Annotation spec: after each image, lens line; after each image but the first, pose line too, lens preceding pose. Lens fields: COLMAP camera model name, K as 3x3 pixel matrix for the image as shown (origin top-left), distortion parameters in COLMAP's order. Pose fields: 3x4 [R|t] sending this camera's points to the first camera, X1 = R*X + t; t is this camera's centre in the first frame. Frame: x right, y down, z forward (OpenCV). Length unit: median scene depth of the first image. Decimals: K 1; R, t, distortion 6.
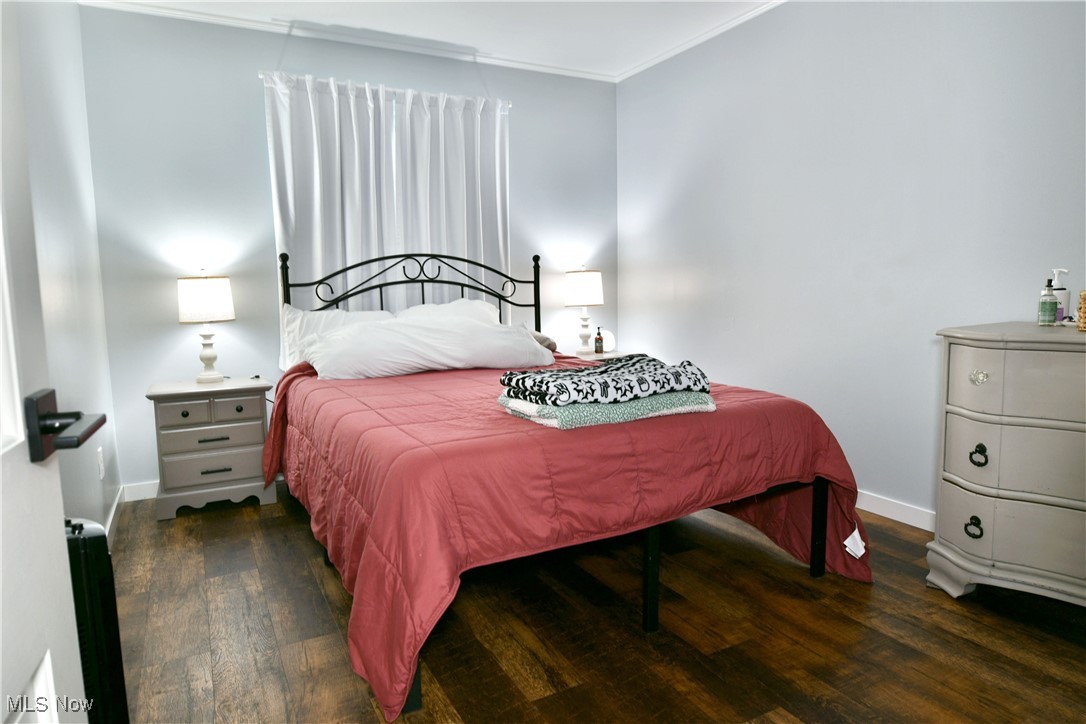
lens RADIAL K [[657.3, 0, 546.8], [0, 657.3, 357.0], [0, 0, 1]] dist [-0.011995, -0.005065]
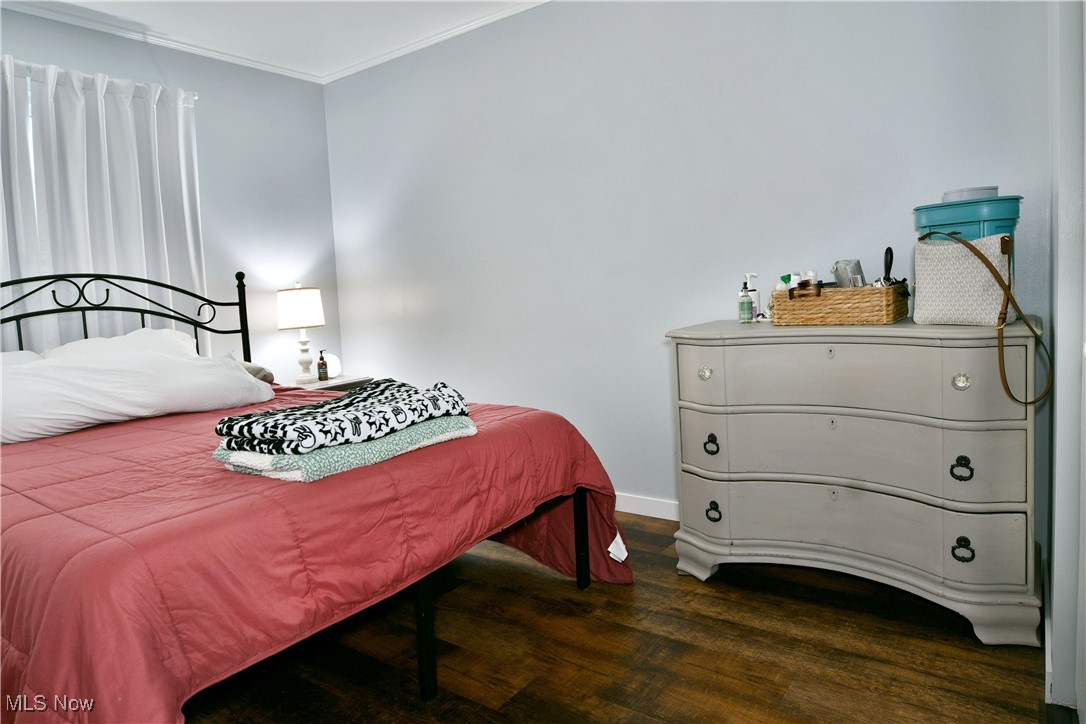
lens RADIAL K [[657.3, 0, 551.2], [0, 657.3, 327.9], [0, 0, 1]] dist [-0.011995, -0.005065]
pose [[0.899744, -0.057242, 0.432647, -0.040890], [0.085944, 0.995188, -0.047063, -0.014367], [-0.427871, 0.079528, 0.900334, 0.111032]]
